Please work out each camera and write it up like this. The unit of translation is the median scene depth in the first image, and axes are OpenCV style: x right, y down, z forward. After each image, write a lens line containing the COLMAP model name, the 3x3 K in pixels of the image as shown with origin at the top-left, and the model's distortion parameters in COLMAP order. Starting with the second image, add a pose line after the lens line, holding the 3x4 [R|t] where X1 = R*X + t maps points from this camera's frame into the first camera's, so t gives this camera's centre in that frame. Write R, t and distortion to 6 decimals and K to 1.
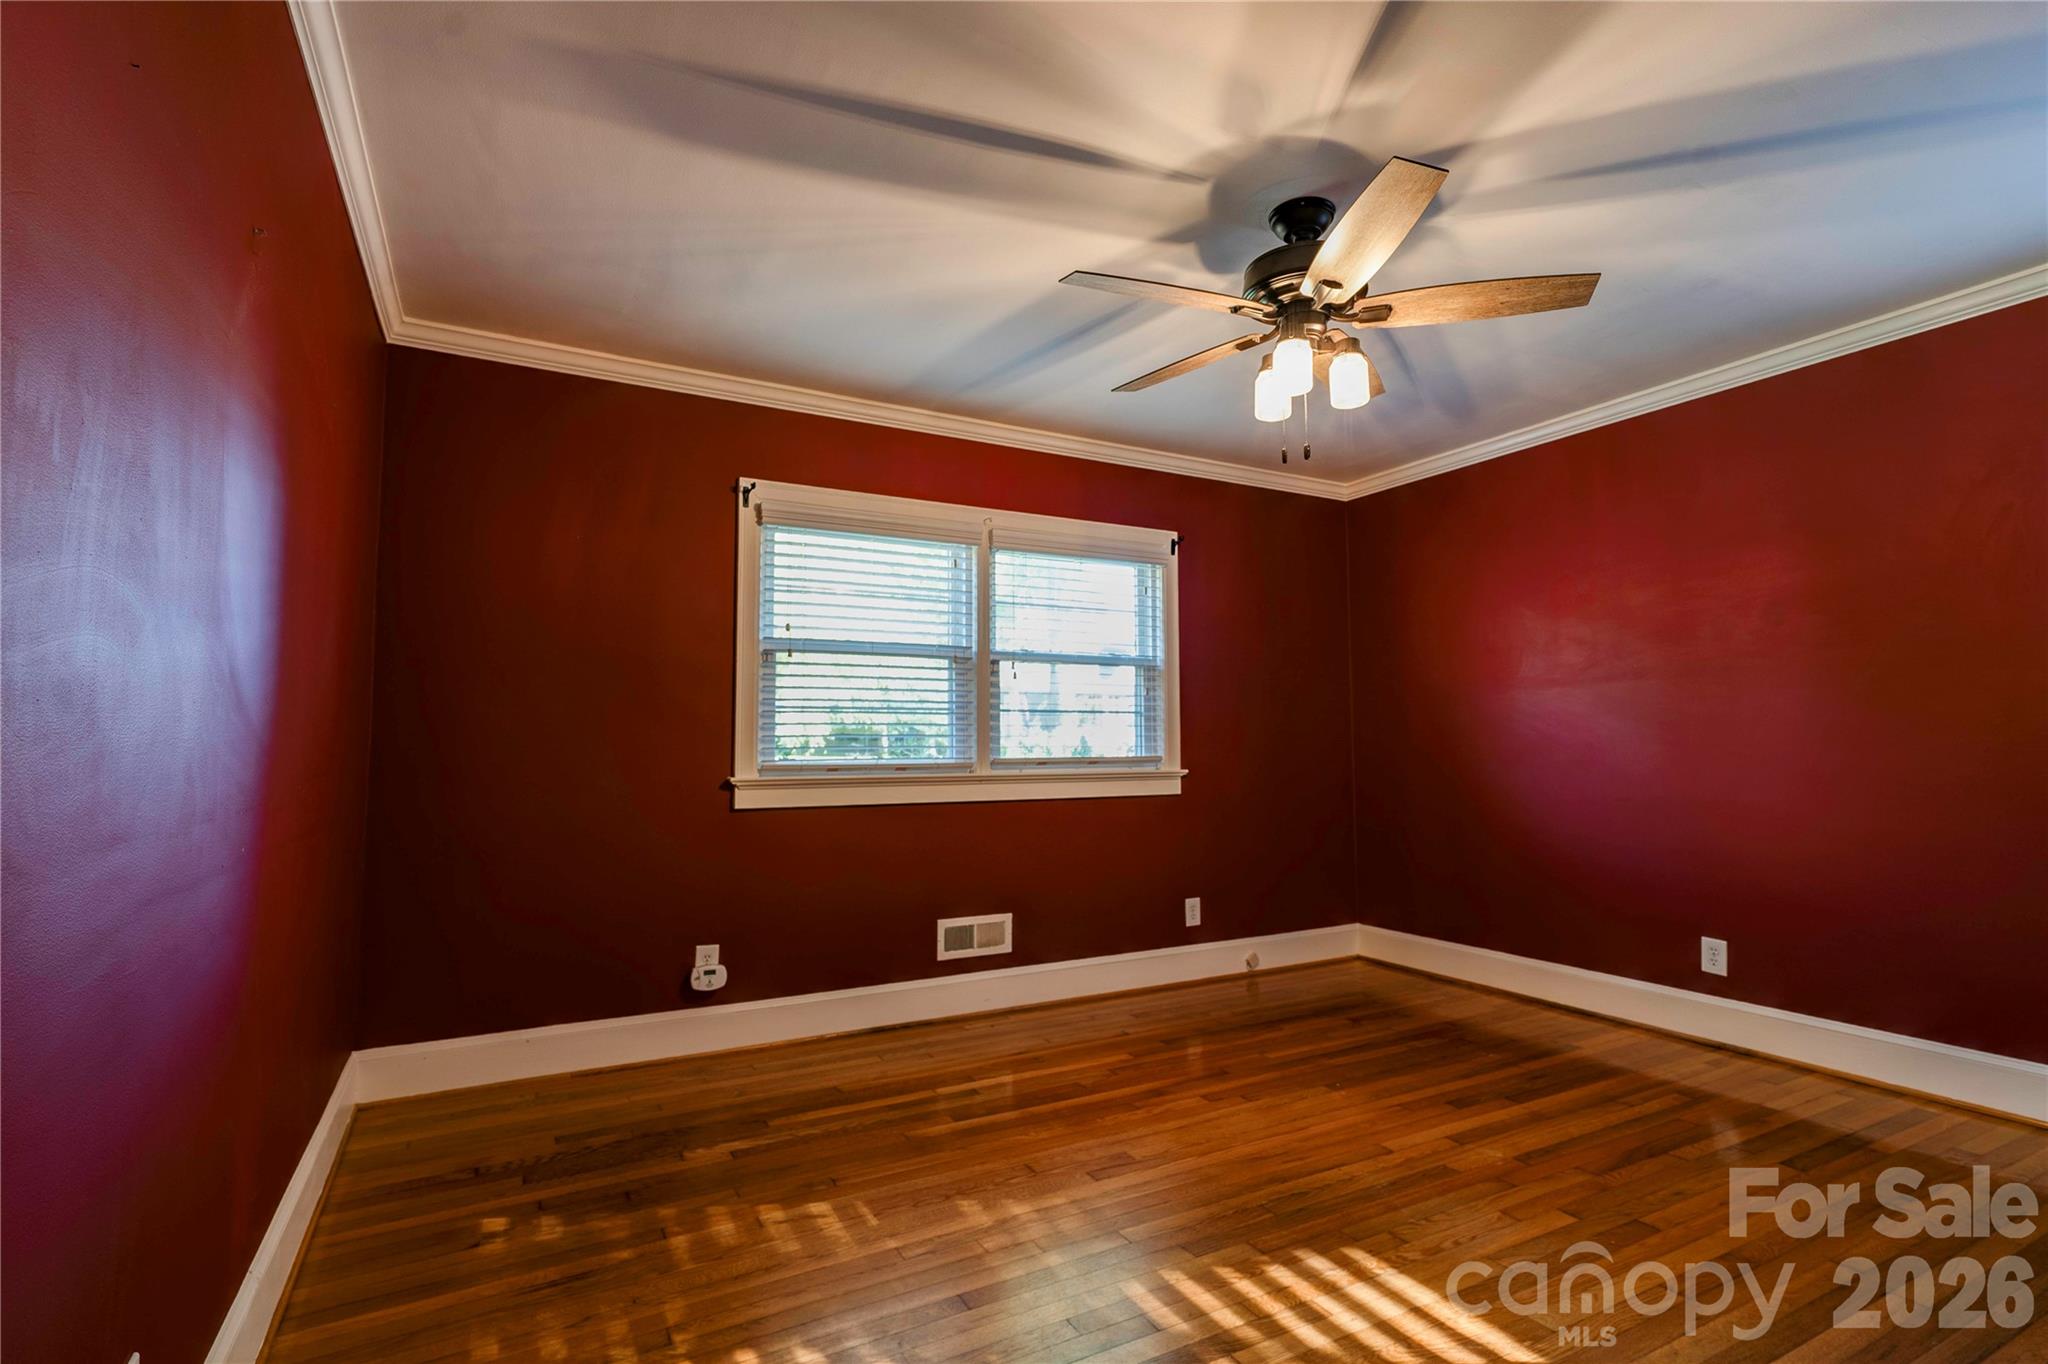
lens RADIAL K [[916.4, 0, 989.9], [0, 916.4, 693.0], [0, 0, 1]] dist [-0.002458, 0.019212]
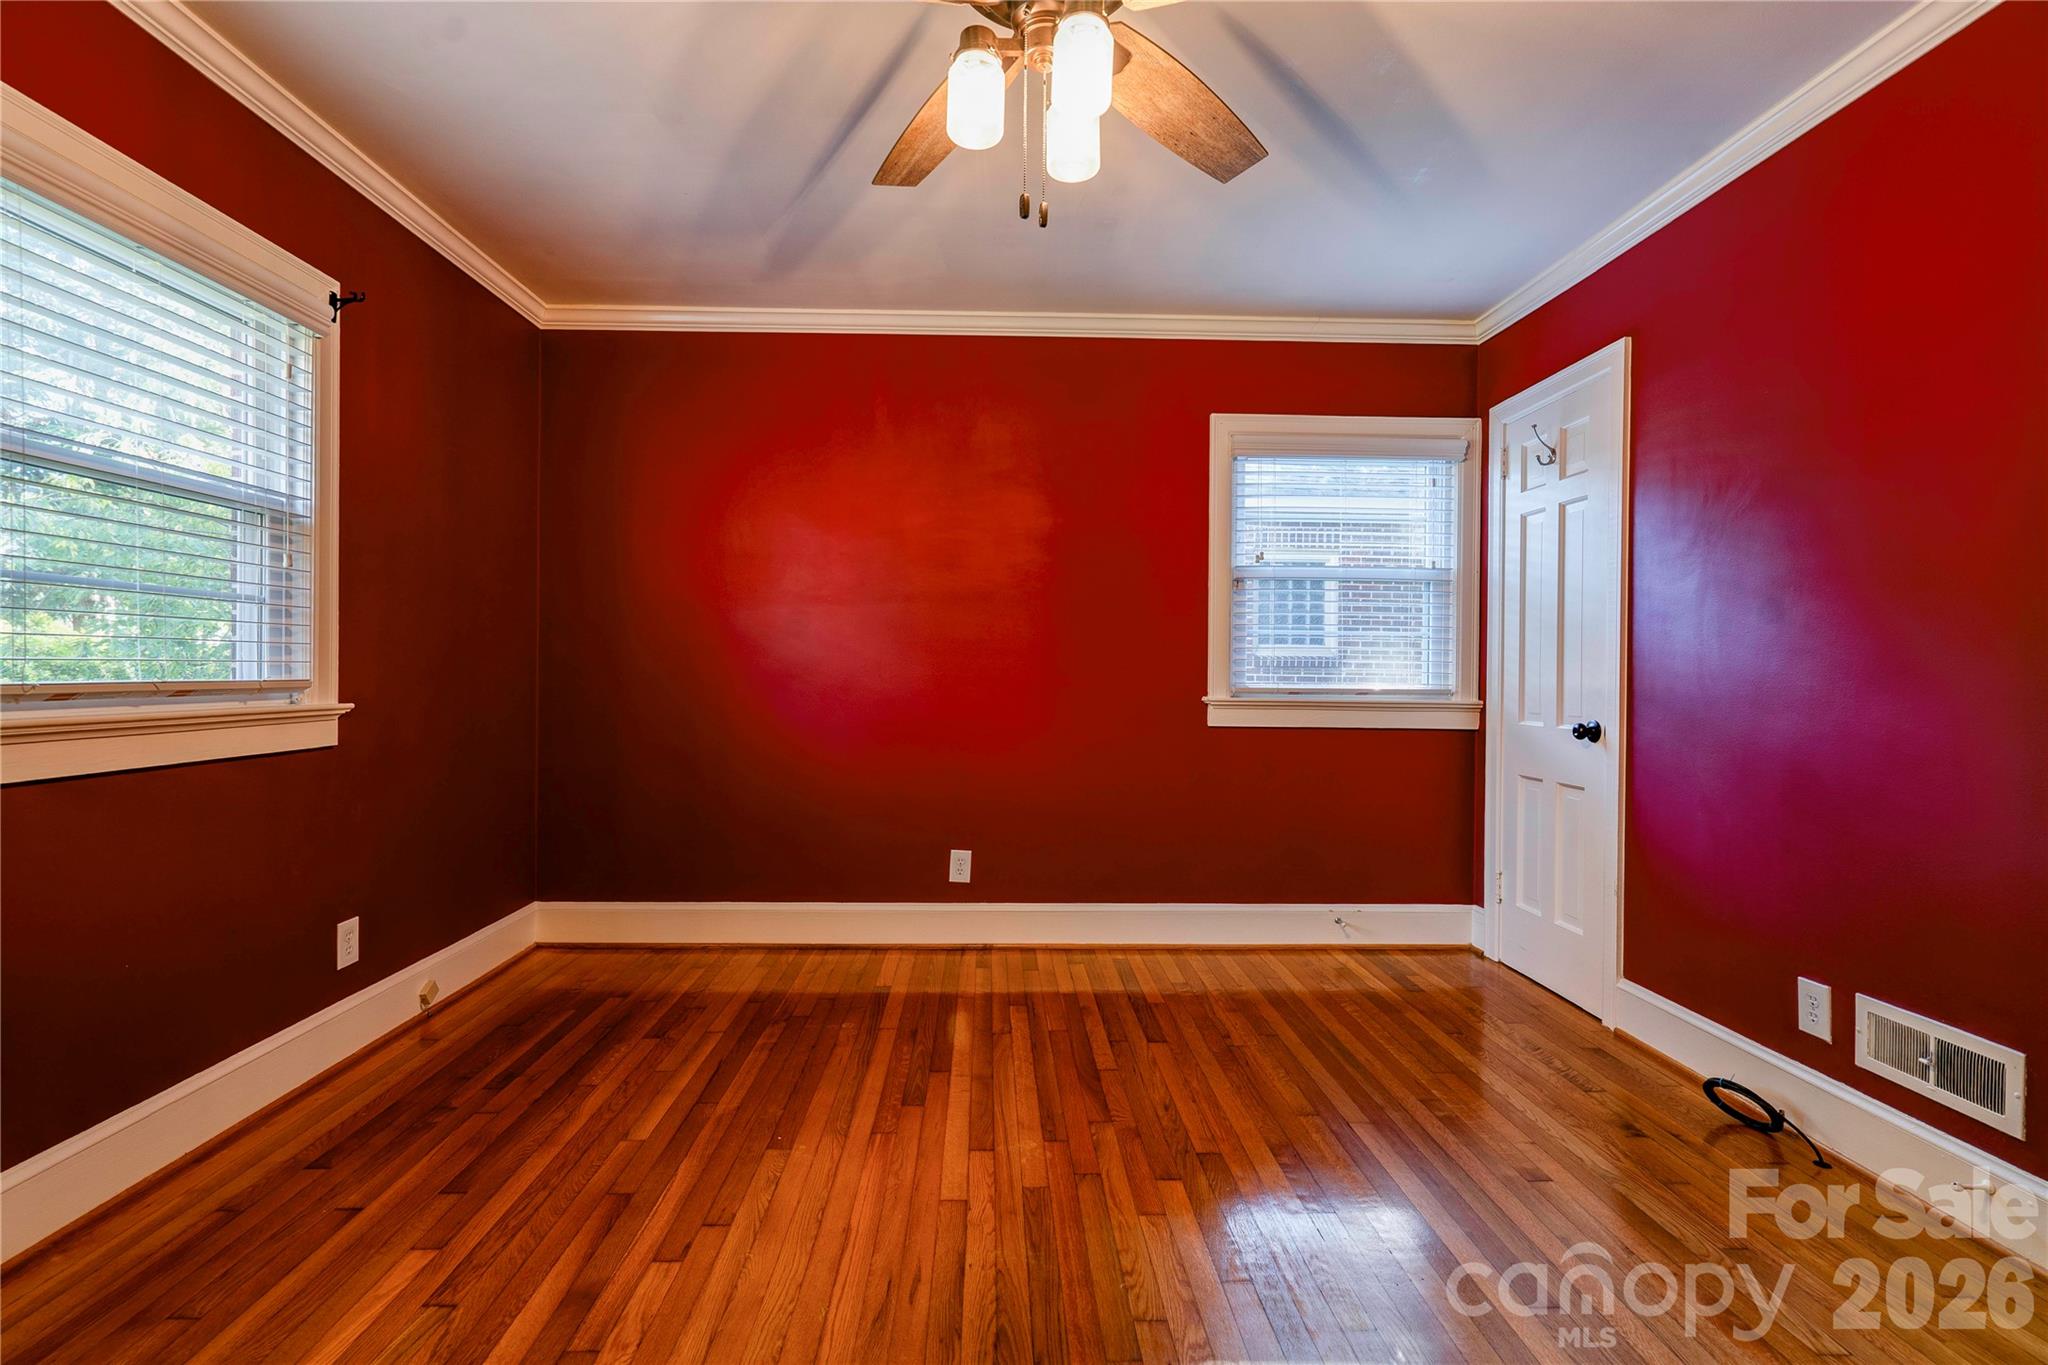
lens RADIAL K [[950.2, 0, 994.4], [0, 950.2, 686.8], [0, 0, 1]] dist [-0.000720, 0.014666]
pose [[0.449072, -0.005898, 0.893476, -0.166401], [-0.065087, 0.997106, 0.039296, 0.027228], [-0.891122, -0.075800, 0.447388, 0.433731]]
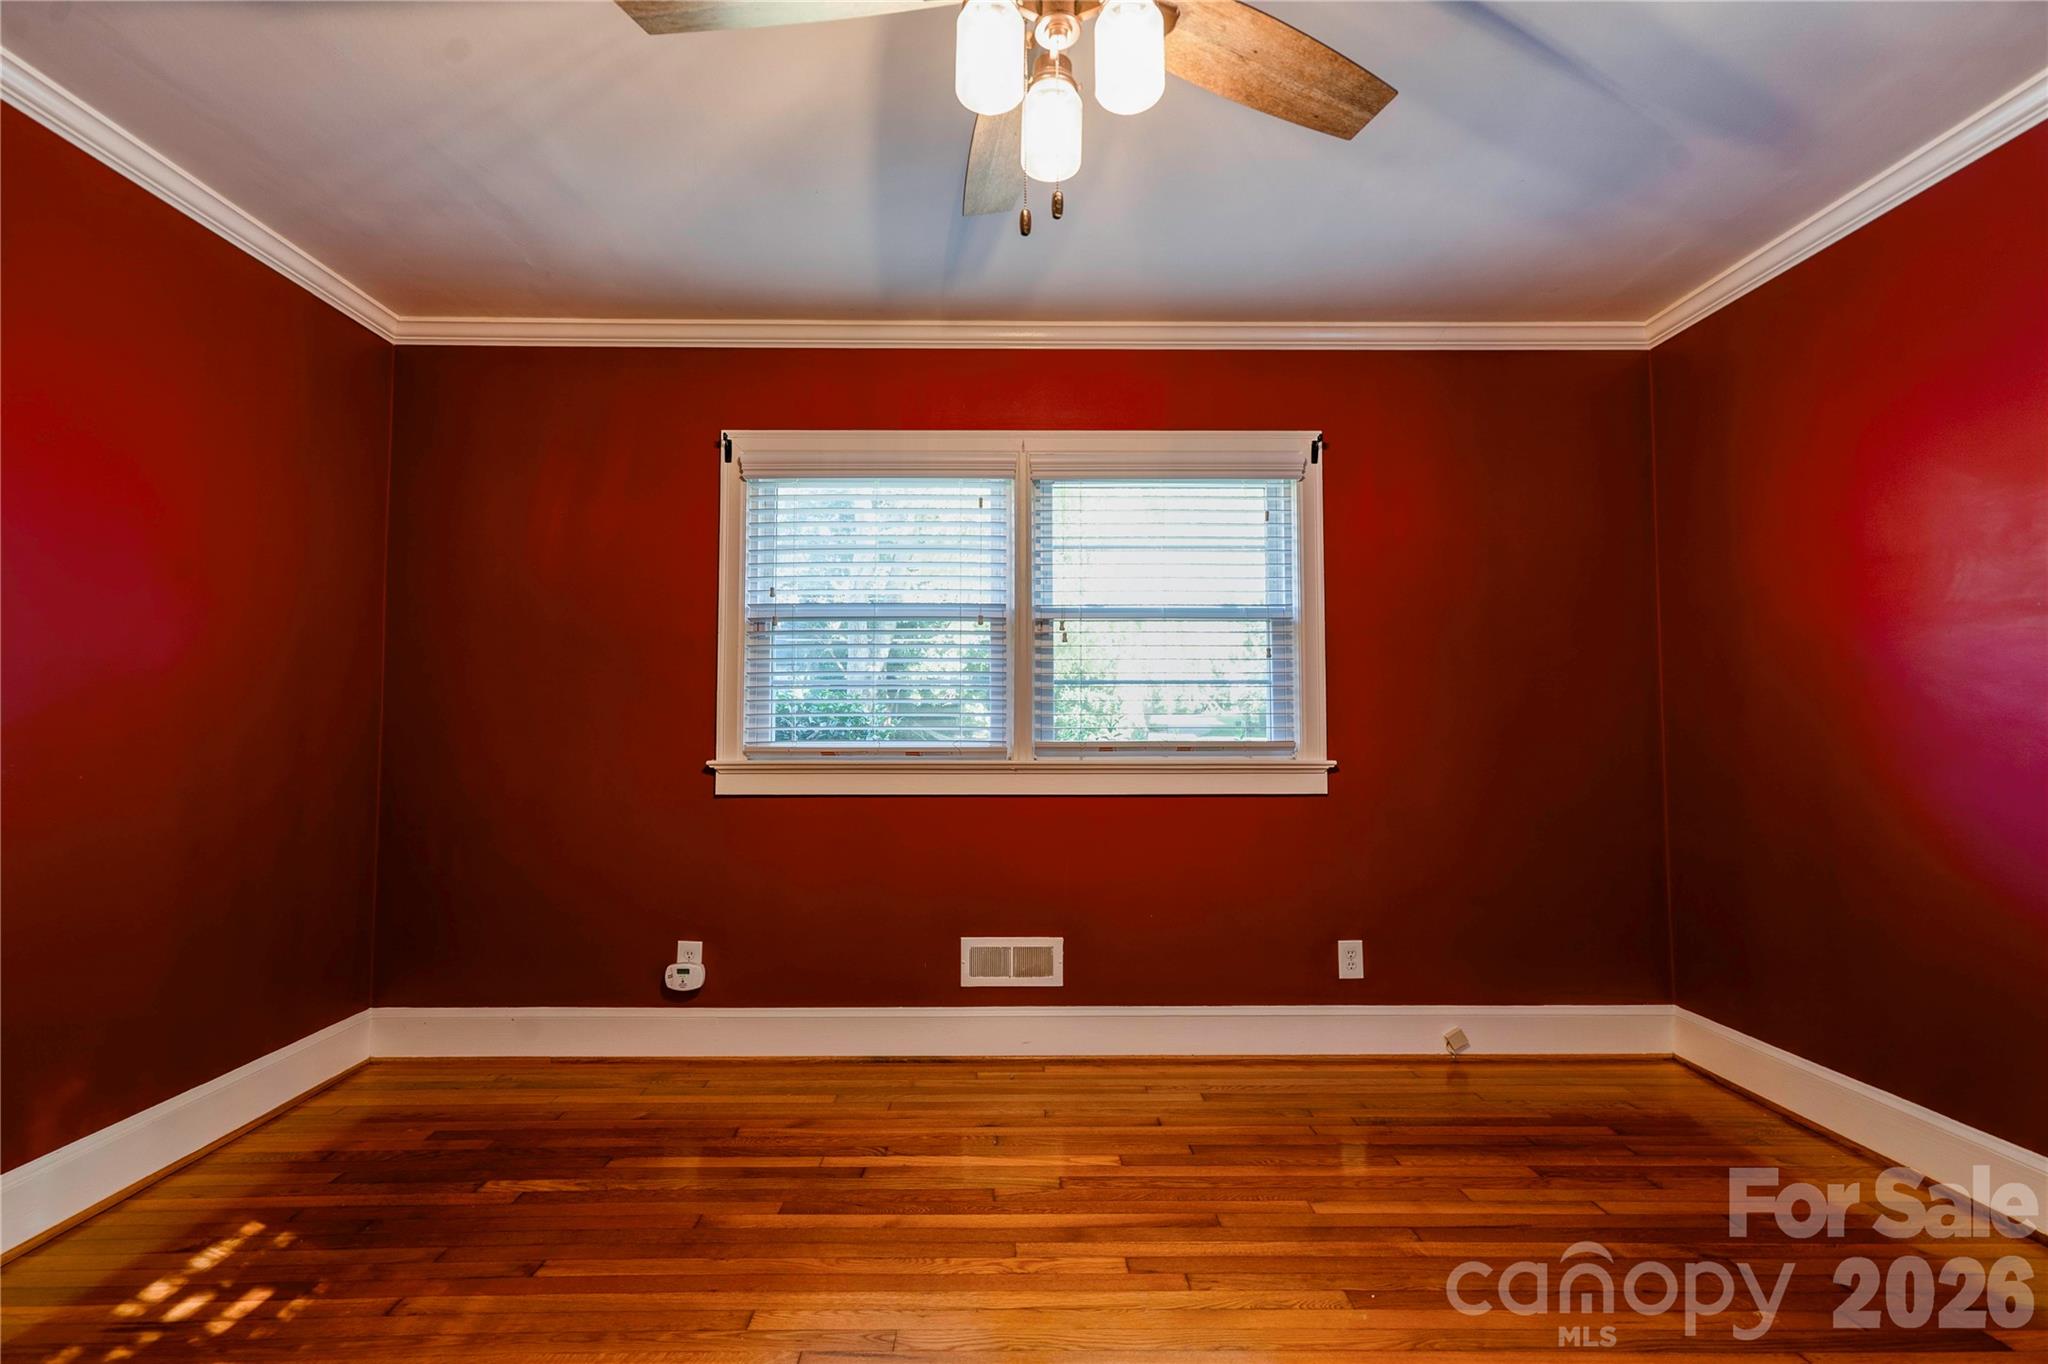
lens RADIAL K [[900.4, 0, 993.3], [0, 900.4, 688.2], [0, 0, 1]] dist [-0.000306, 0.011368]
pose [[0.897039, -0.015439, -0.441682, 0.338126], [0.022183, 0.999703, 0.010109, 0.016506], [0.441394, -0.018866, 0.897115, 0.296843]]
